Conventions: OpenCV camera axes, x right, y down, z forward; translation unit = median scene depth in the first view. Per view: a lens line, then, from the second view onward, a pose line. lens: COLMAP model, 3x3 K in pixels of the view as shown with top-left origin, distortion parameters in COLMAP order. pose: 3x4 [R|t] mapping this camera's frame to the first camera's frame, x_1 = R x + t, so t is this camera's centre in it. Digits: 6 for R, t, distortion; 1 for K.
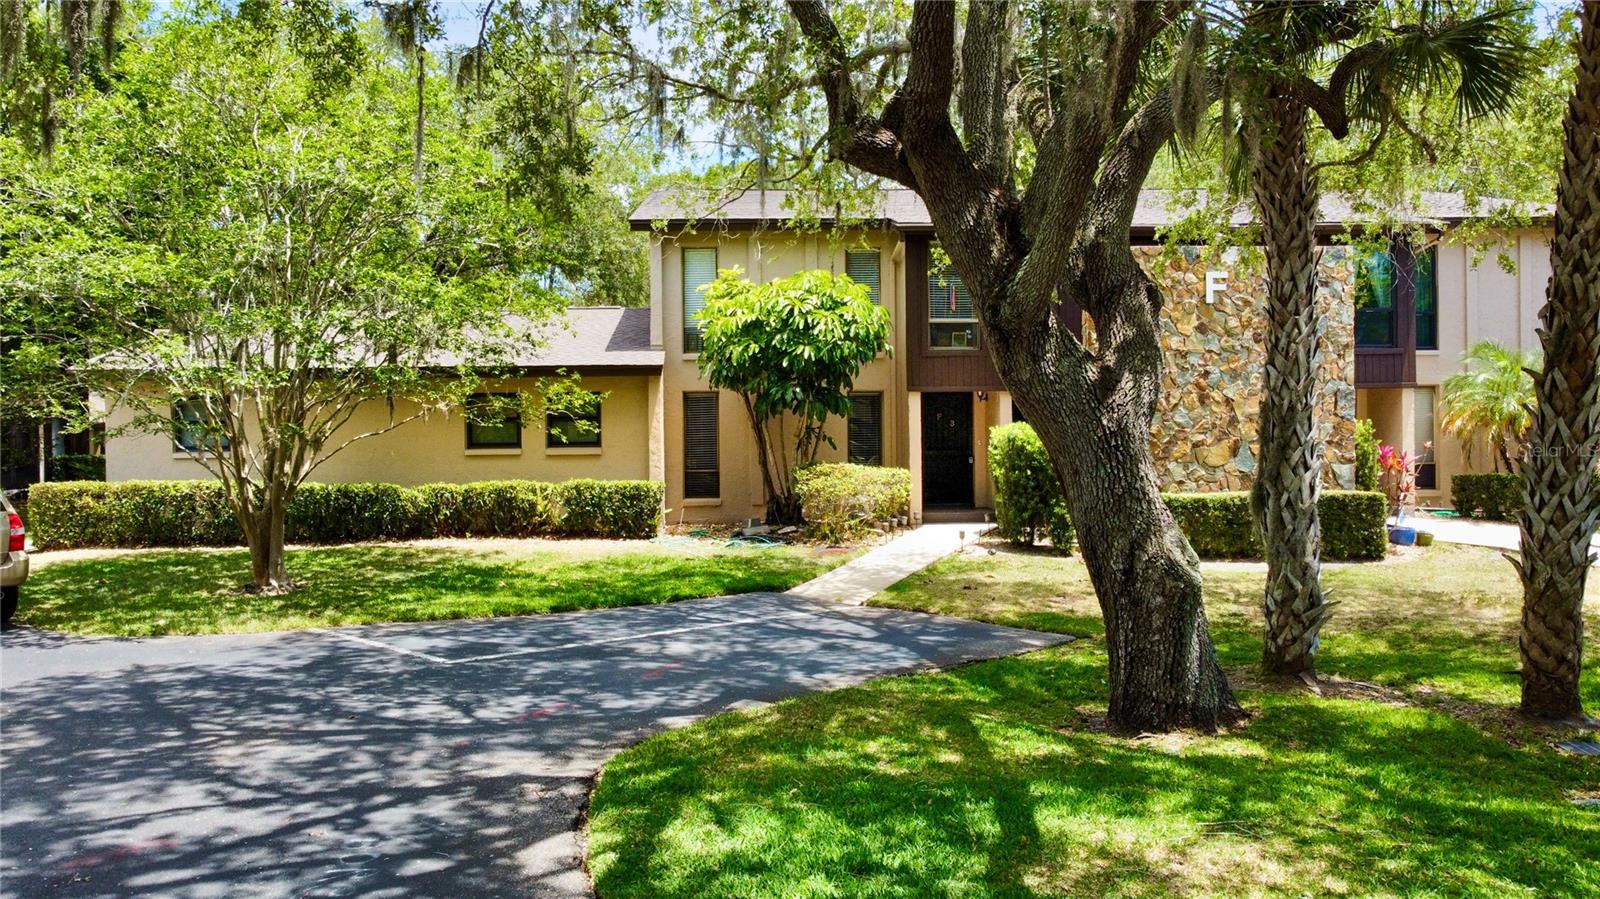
lens RADIAL K [[1284.3, 0, 799.2], [0, 1284.3, 426.5], [0, 0, 1]] dist [0.033207, -0.003700]
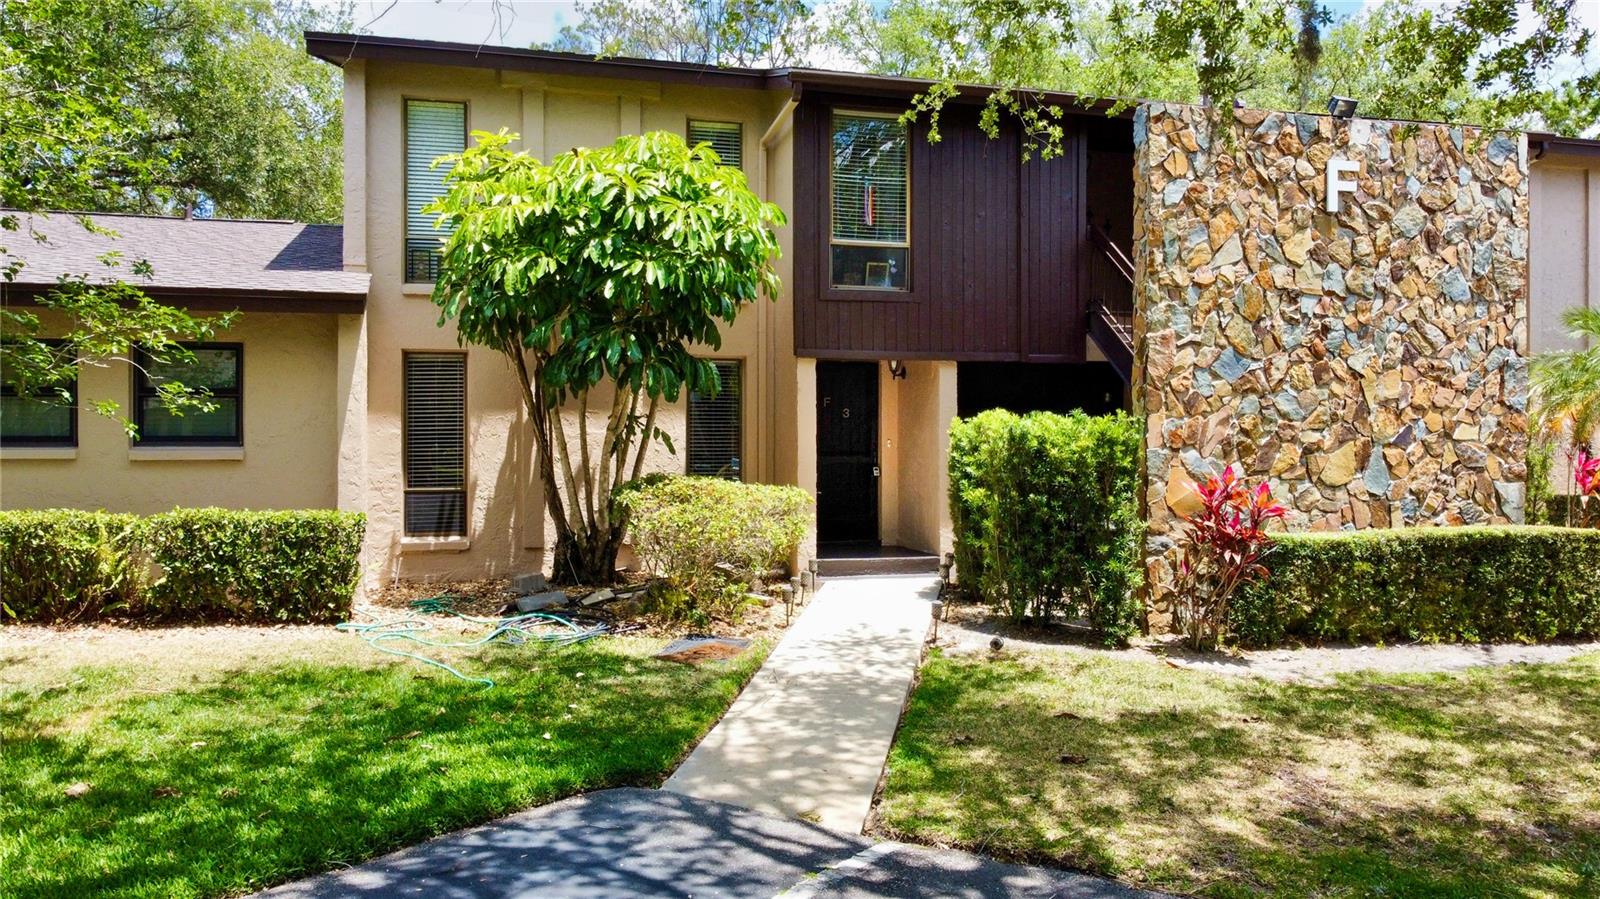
lens RADIAL K [[1284.3, 0, 799.2], [0, 1284.3, 426.5], [0, 0, 1]] dist [0.033207, -0.003700]
pose [[0.974555, 0.010945, 0.223883, -0.051882], [-0.010122, 0.999937, -0.004821, 0.008482], [-0.223922, 0.002433, 0.974604, 0.449696]]
